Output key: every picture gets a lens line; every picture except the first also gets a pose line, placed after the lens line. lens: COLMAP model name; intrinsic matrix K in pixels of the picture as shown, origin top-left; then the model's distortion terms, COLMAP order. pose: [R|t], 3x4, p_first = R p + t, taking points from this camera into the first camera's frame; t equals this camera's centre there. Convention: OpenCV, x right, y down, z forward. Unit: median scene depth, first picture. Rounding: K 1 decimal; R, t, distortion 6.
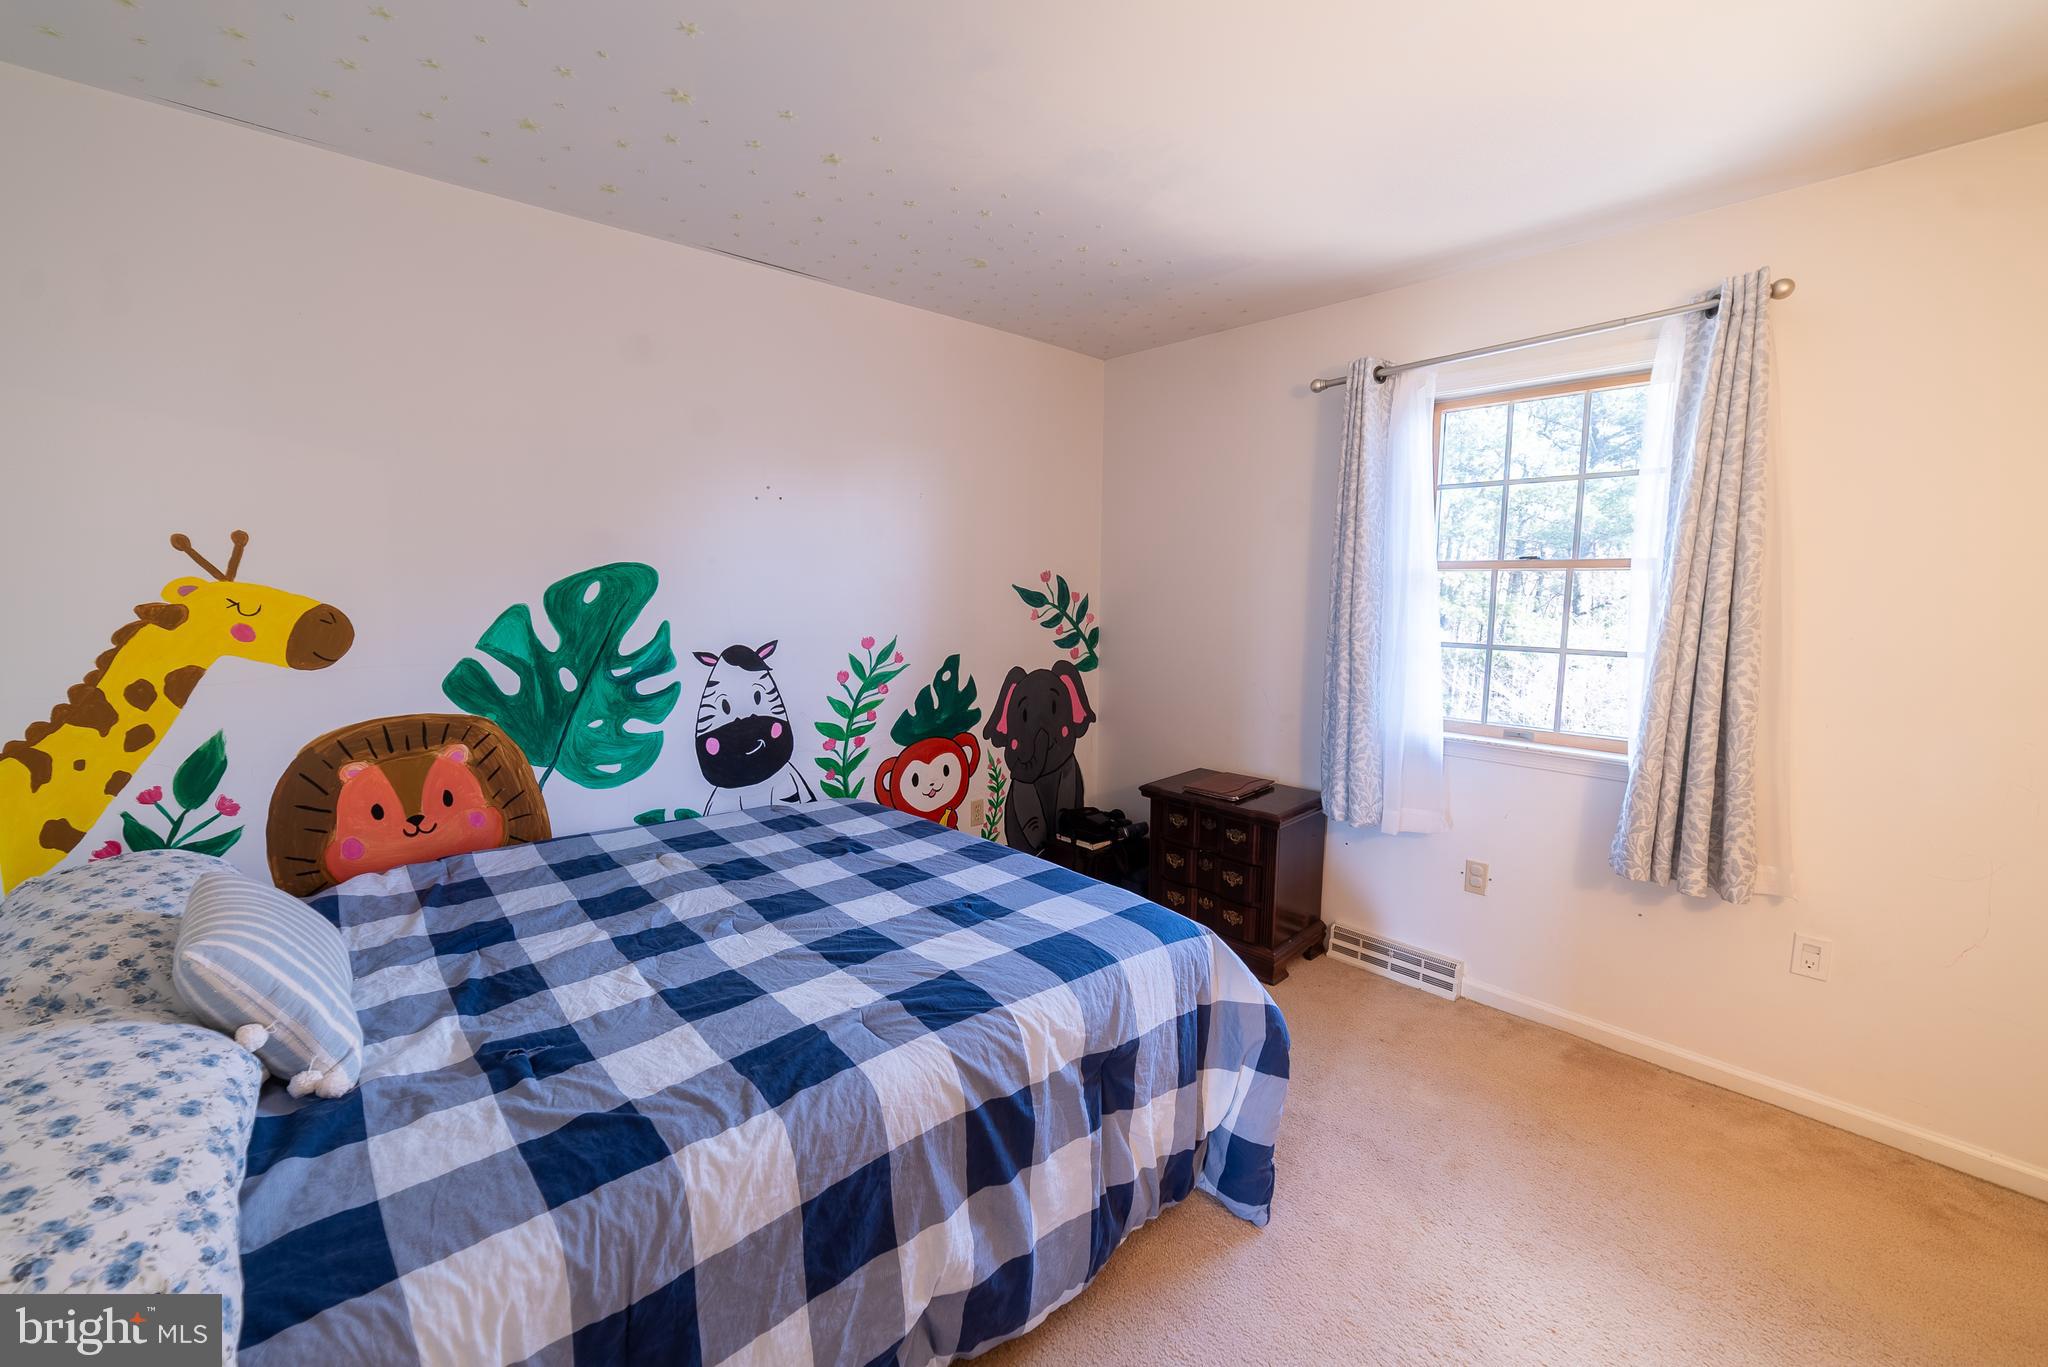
lens RADIAL K [[811.3, 0, 1014.8], [0, 811.3, 671.6], [0, 0, 1]] dist [-0.021777, -0.000180]
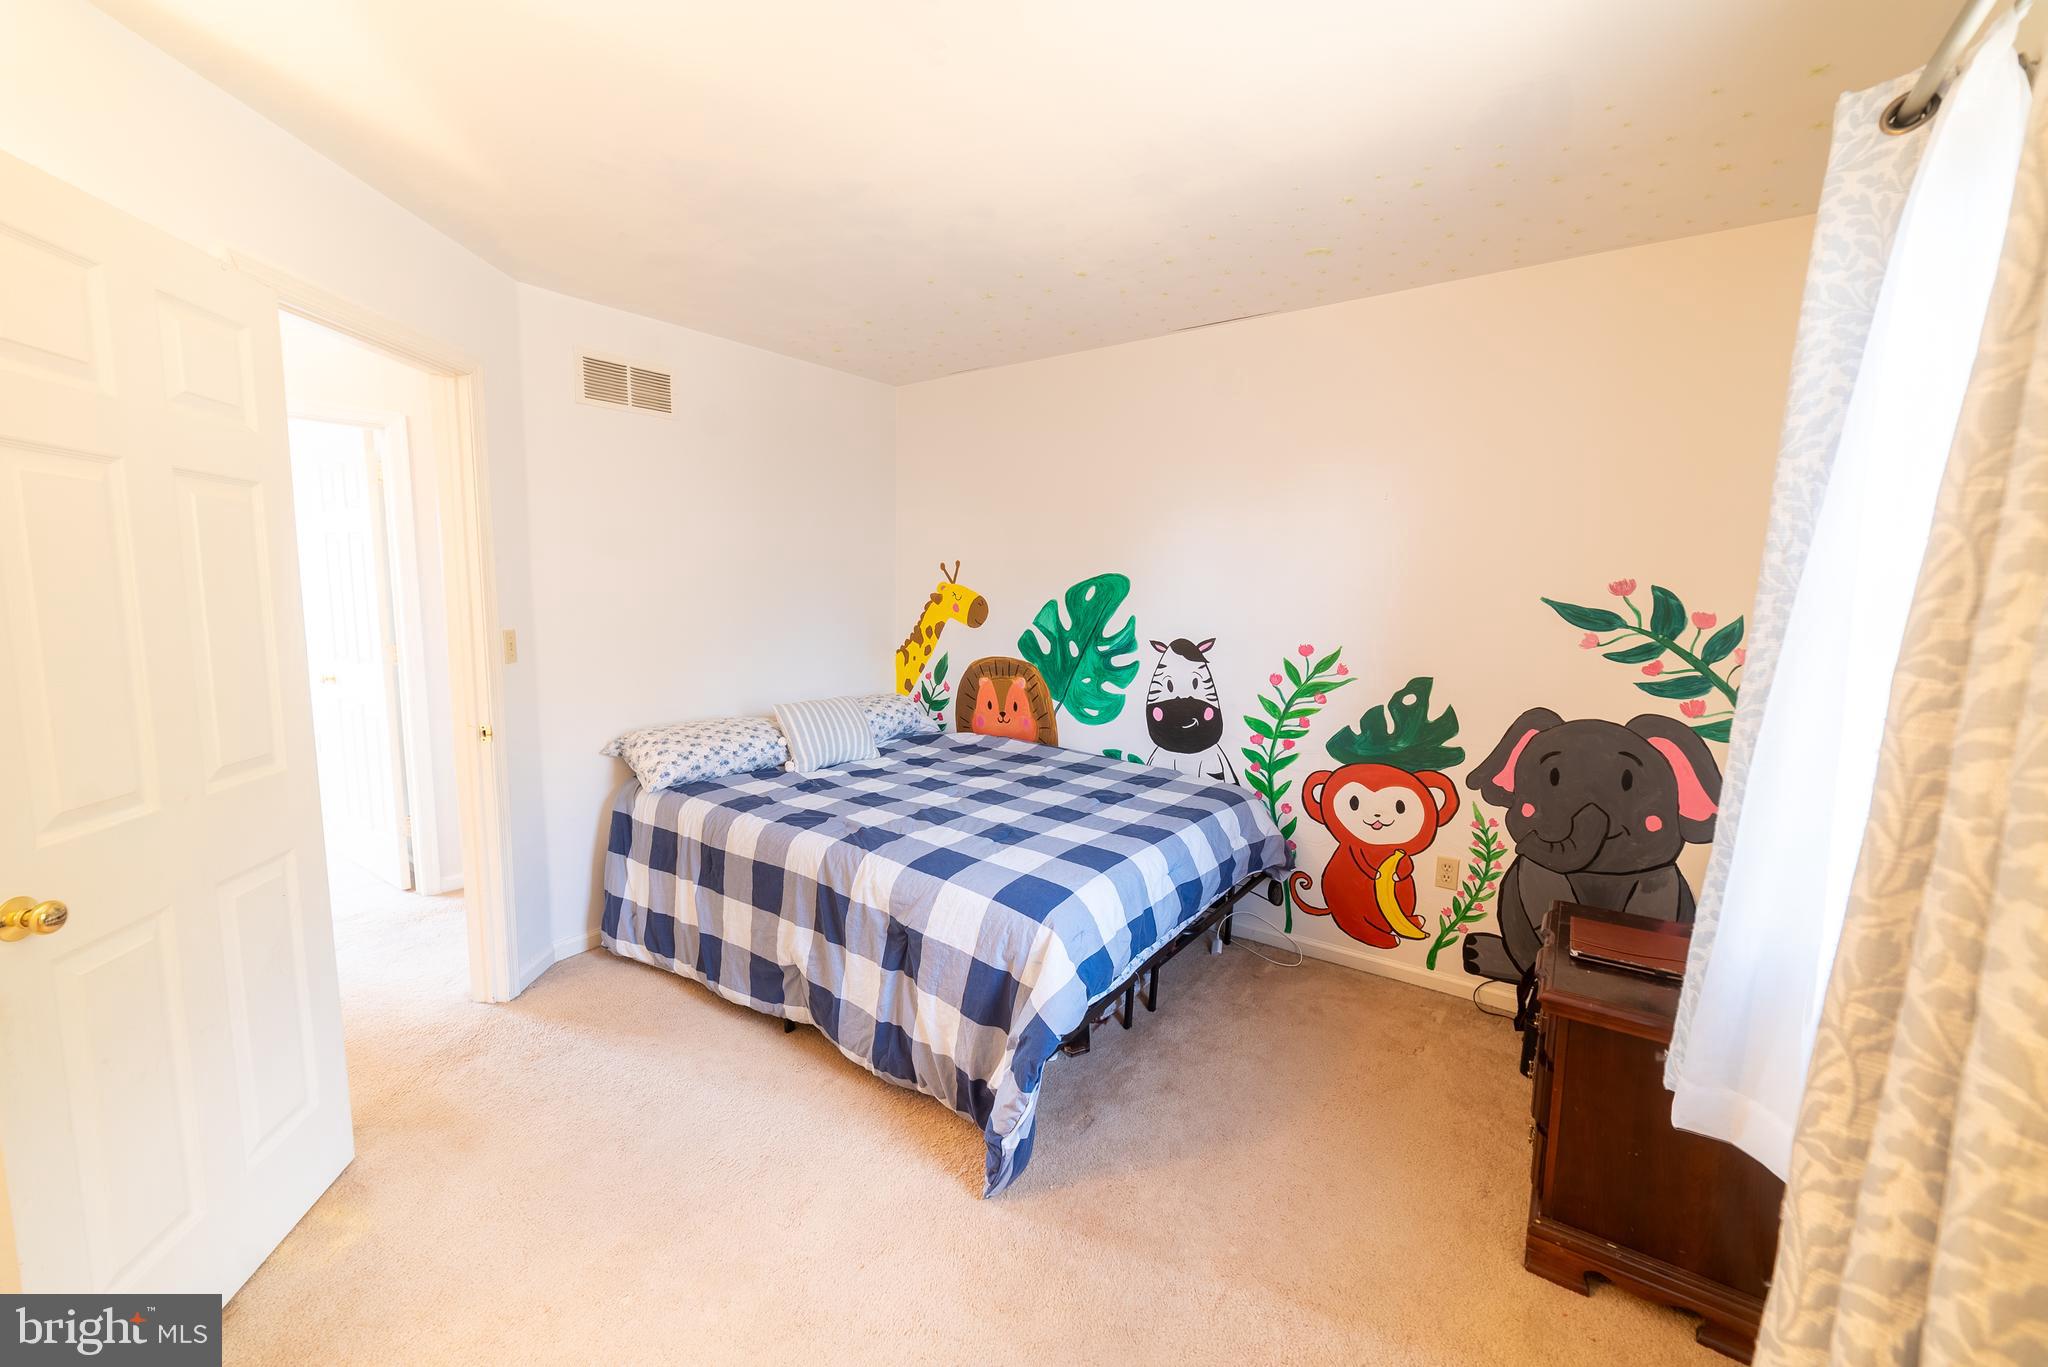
lens RADIAL K [[811.3, 0, 1015.4], [0, 811.3, 694.2], [0, 0, 1]] dist [-0.021777, -0.000180]
pose [[0.185302, 0.131558, -0.973836, 0.846457], [-0.122034, 0.986408, 0.110035, -0.054937], [0.975075, 0.098451, 0.198838, 0.513473]]
